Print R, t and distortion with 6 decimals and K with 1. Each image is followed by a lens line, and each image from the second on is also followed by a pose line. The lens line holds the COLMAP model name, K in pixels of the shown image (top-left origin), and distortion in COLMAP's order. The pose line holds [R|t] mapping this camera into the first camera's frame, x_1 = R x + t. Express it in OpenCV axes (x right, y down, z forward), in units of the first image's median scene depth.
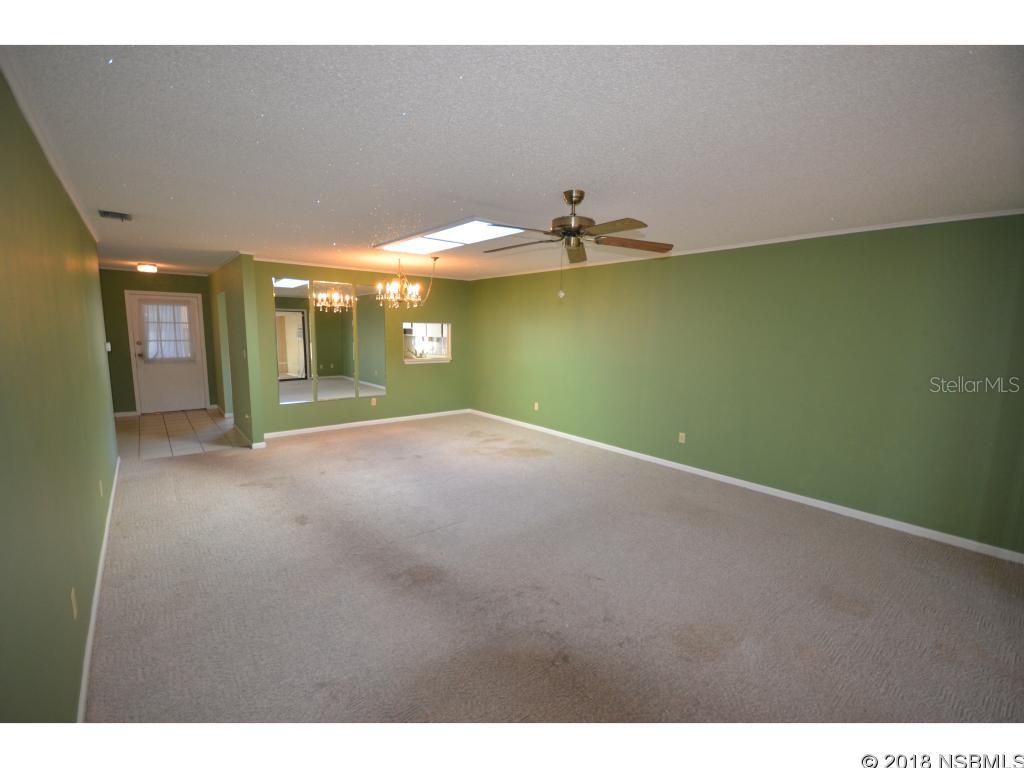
lens RADIAL K [[448.9, 0, 513.8], [0, 448.9, 388.5], [0, 0, 1]] dist [0.002892, -0.000548]
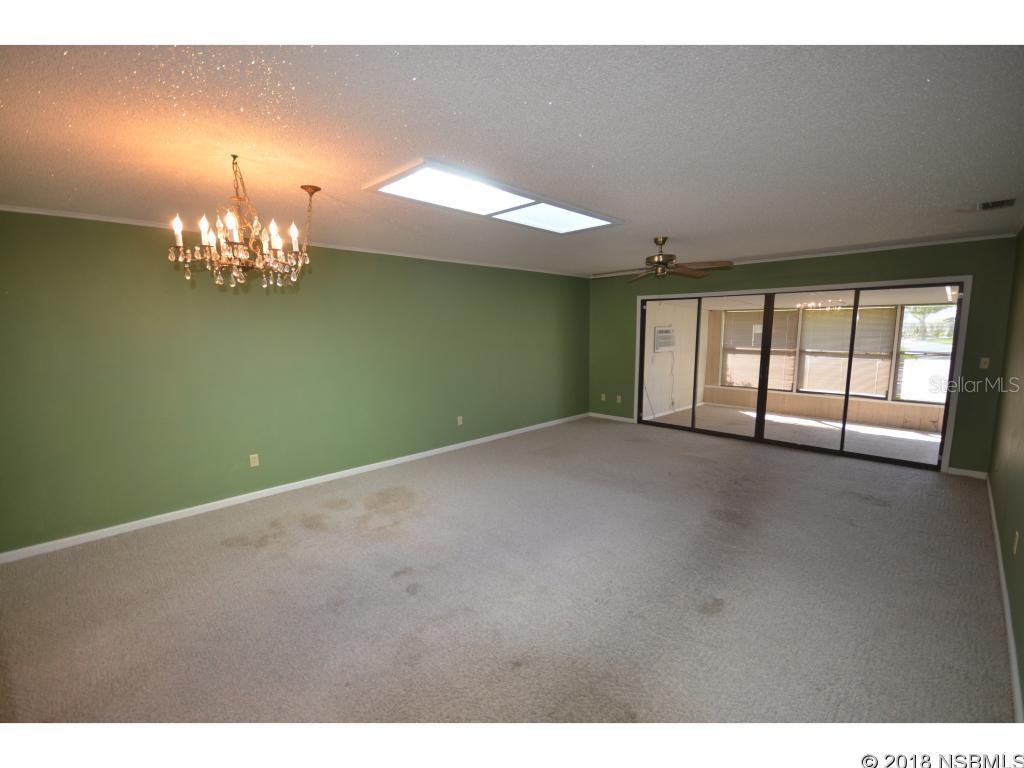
lens RADIAL K [[448.9, 0, 513.8], [0, 448.9, 388.5], [0, 0, 1]] dist [0.002892, -0.000548]
pose [[-0.106187, -0.145995, 0.983570, -0.709725], [0.142553, 0.976709, 0.160367, -0.127072], [-0.984075, 0.157240, -0.082902, 0.863857]]
